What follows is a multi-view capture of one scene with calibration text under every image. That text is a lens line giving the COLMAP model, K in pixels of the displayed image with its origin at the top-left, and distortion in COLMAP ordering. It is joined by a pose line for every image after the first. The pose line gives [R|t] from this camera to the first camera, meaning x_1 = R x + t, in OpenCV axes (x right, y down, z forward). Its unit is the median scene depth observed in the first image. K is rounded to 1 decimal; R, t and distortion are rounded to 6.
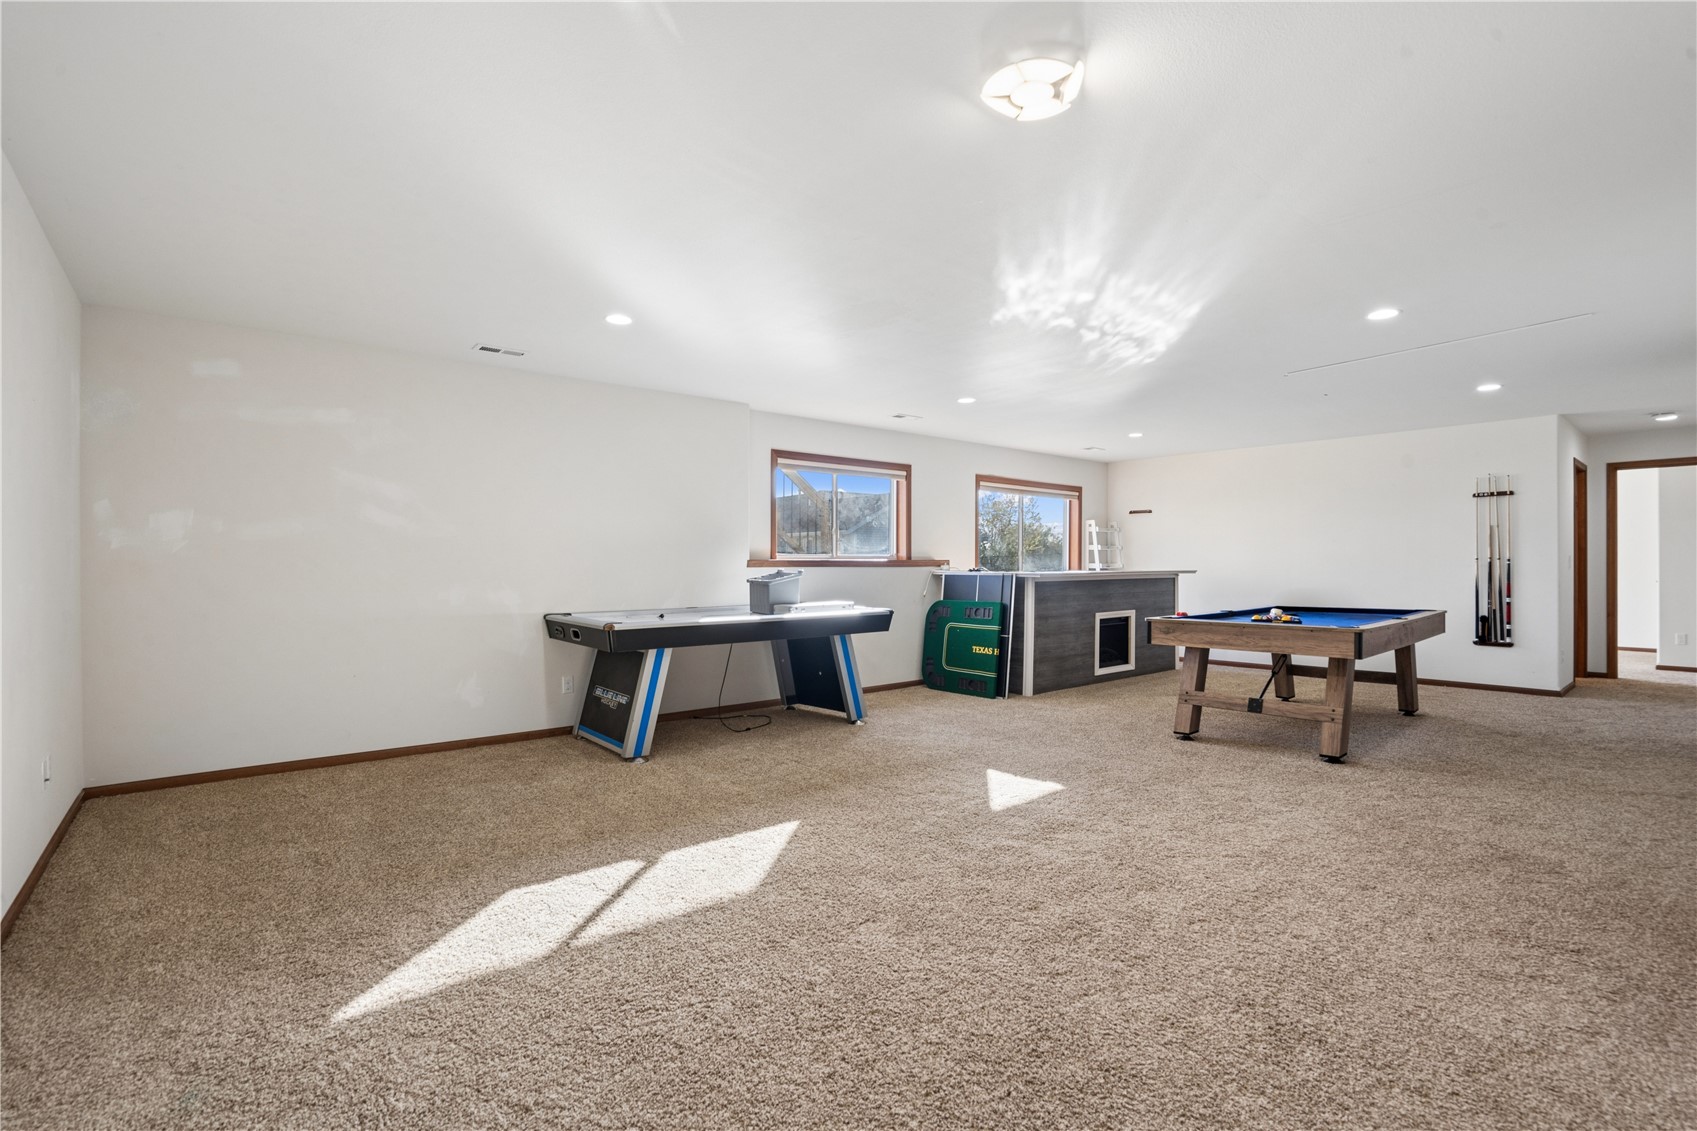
lens RADIAL K [[791.2, 0, 847.2], [0, 791.2, 568.2], [0, 0, 1]] dist [-0.056558, 0.021208]
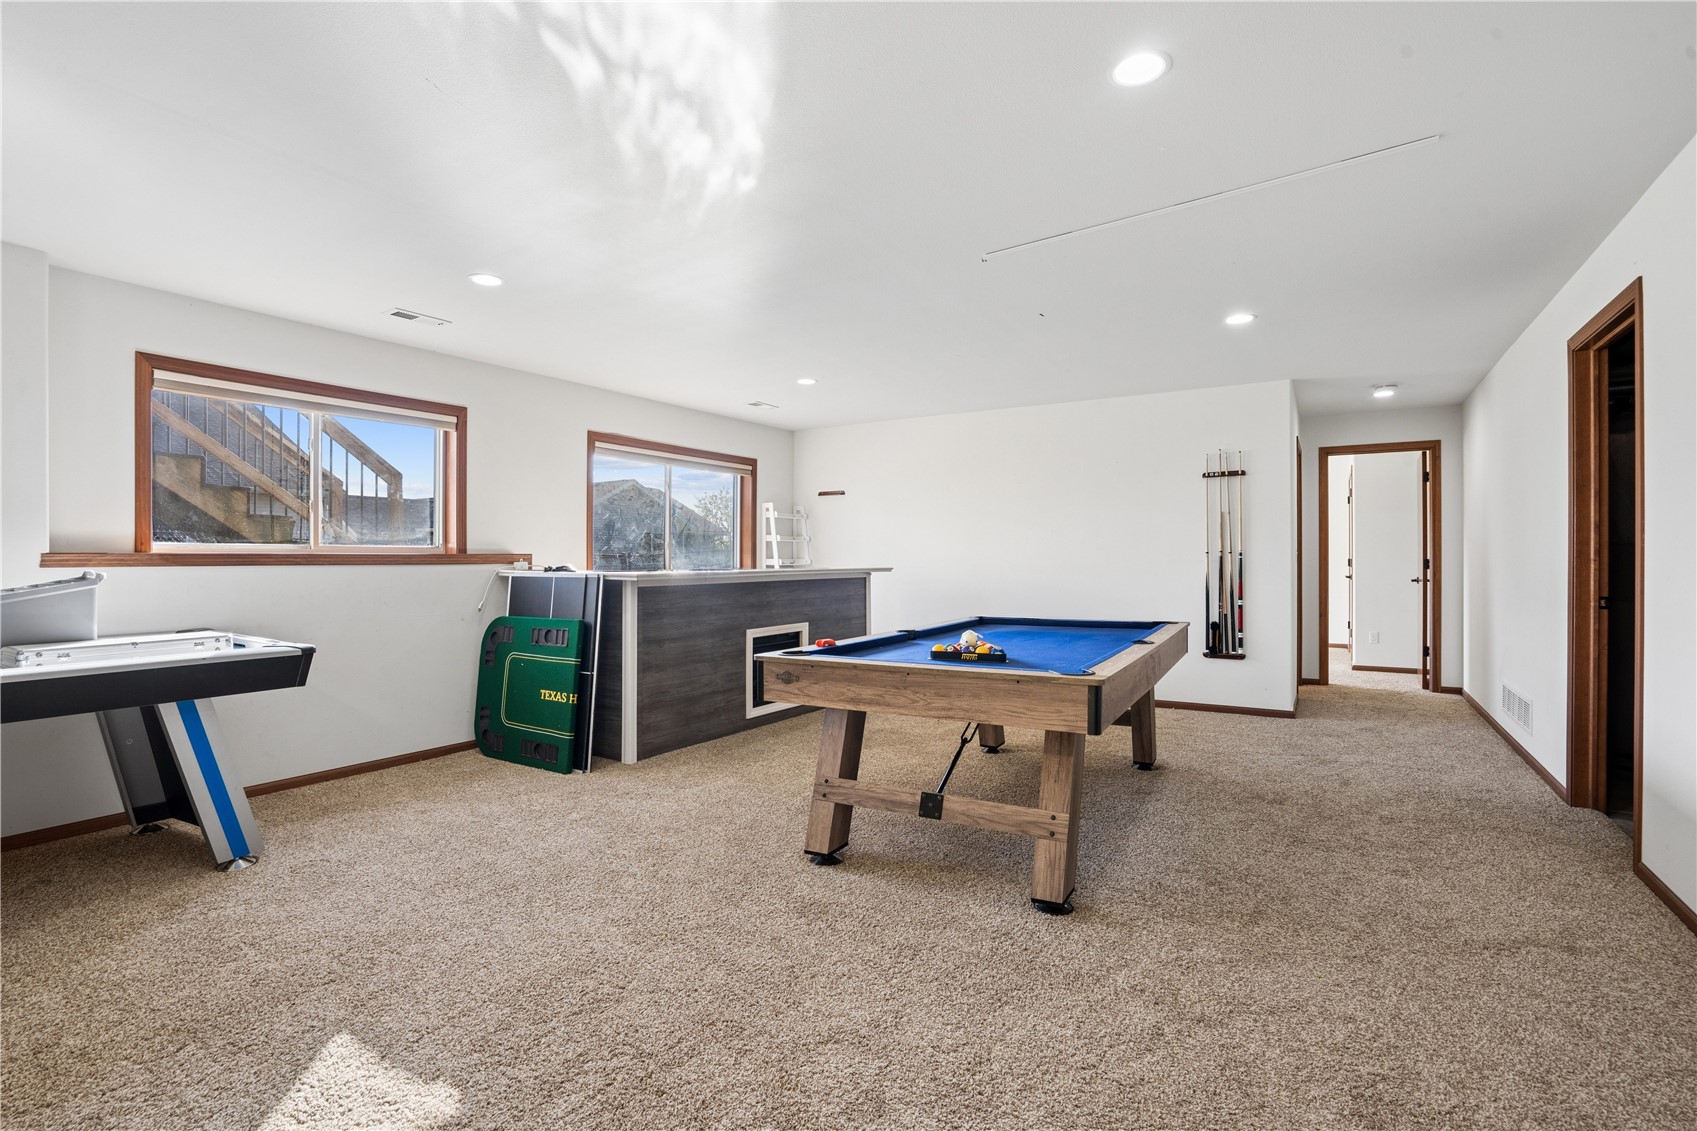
lens RADIAL K [[791.2, 0, 847.2], [0, 791.2, 568.2], [0, 0, 1]] dist [-0.056558, 0.021208]
pose [[0.952659, -0.004629, 0.304005, 0.202061], [0.003025, 0.999979, 0.005747, -0.001633], [-0.304025, -0.004555, 0.952653, 0.325808]]
